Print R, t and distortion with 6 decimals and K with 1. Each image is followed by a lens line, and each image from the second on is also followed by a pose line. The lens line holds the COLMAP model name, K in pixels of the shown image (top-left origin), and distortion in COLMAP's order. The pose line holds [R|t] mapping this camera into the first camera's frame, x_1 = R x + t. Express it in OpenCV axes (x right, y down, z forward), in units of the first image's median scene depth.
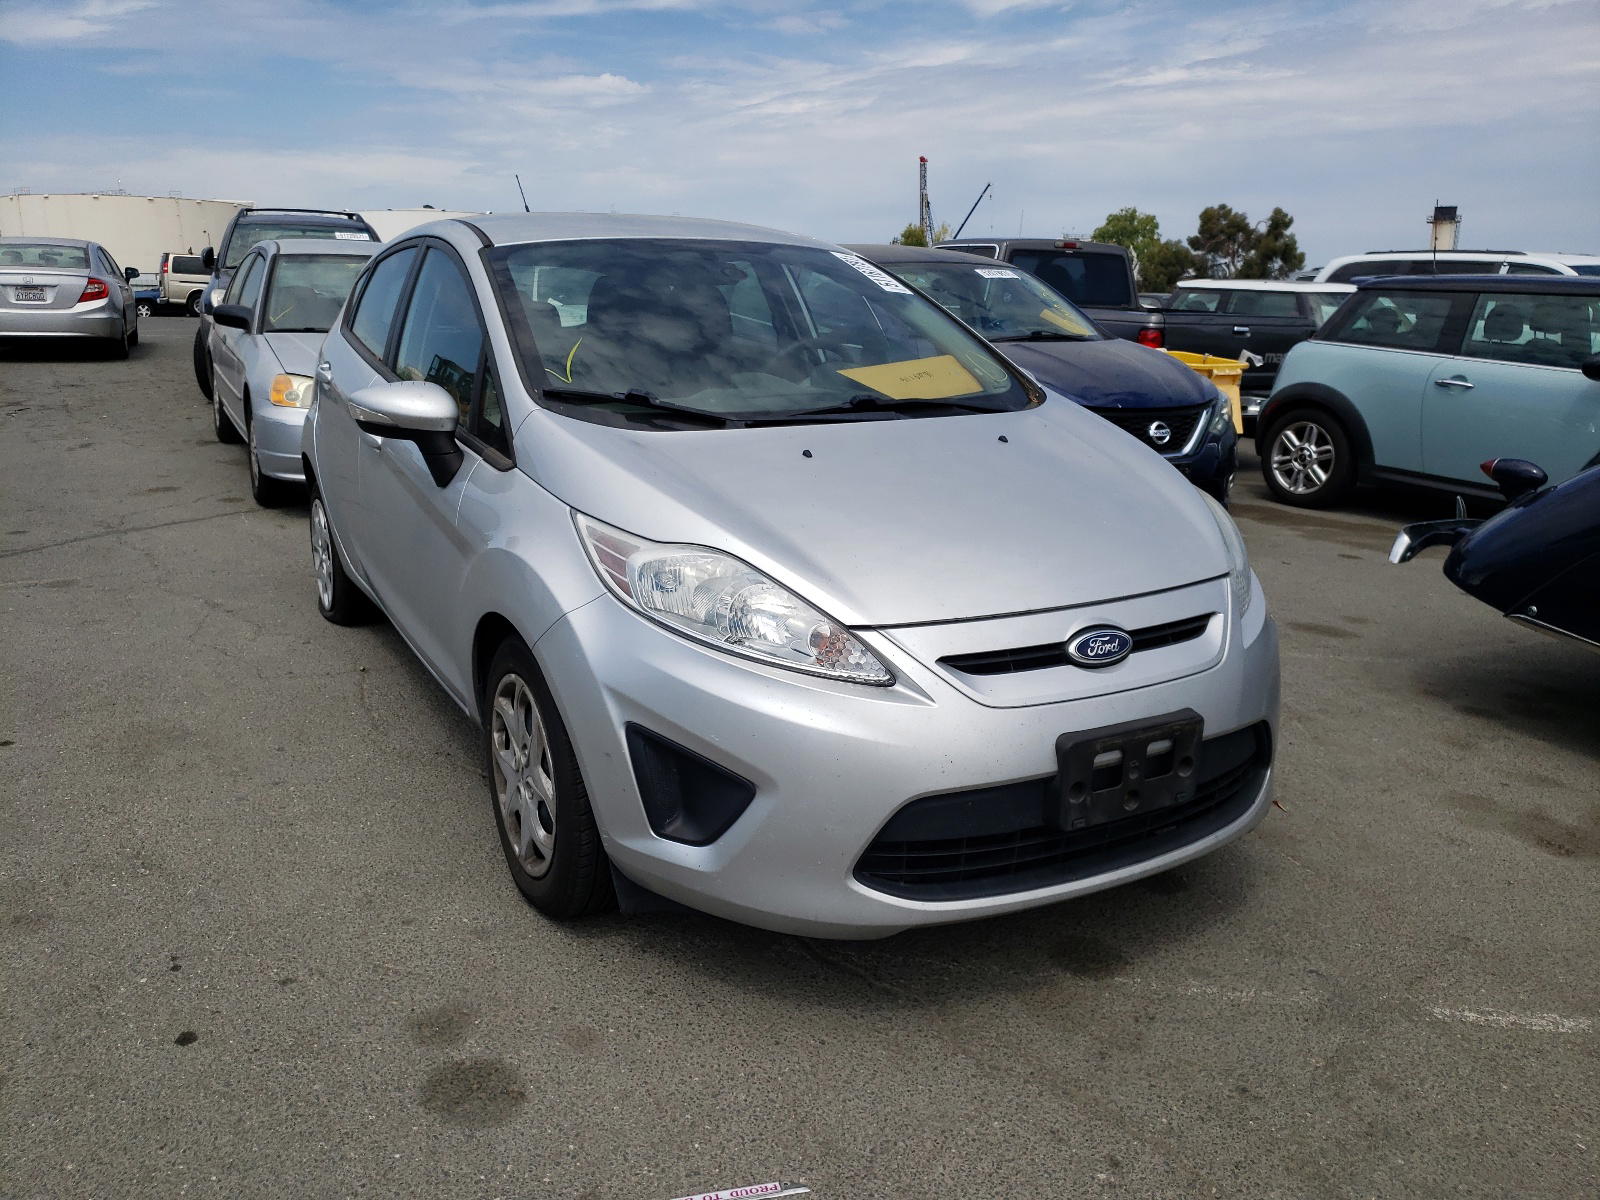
lens RADIAL K [[1212.2, 0, 811.3], [0, 1212.2, 606.3], [0, 0, 1]] dist [0.015394, -0.001679]
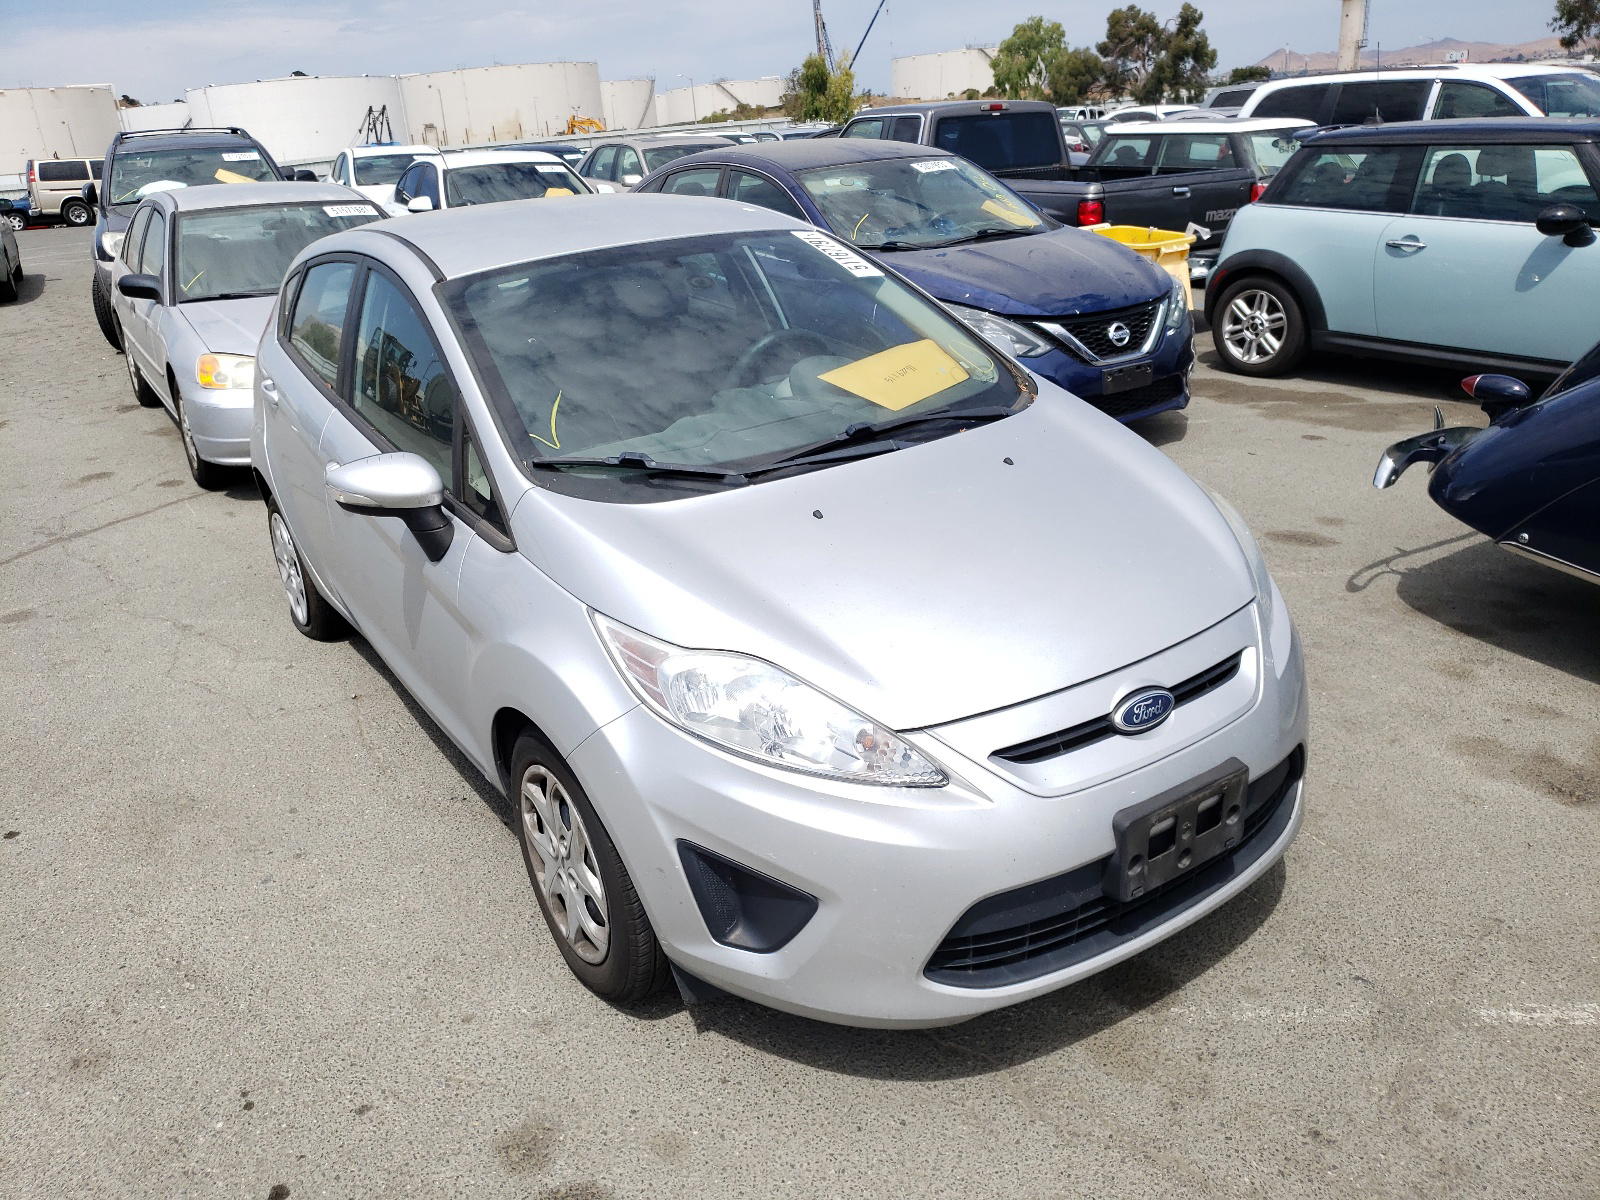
lens RADIAL K [[1212.2, 0, 791.7], [0, 1212.2, 593.8], [0, 0, 1]] dist [0.015394, -0.001679]
pose [[0.994693, -0.099148, 0.027487, -0.054204], [0.095447, 0.988967, 0.113285, -0.164478], [-0.038416, -0.110061, 0.993182, 0.028373]]
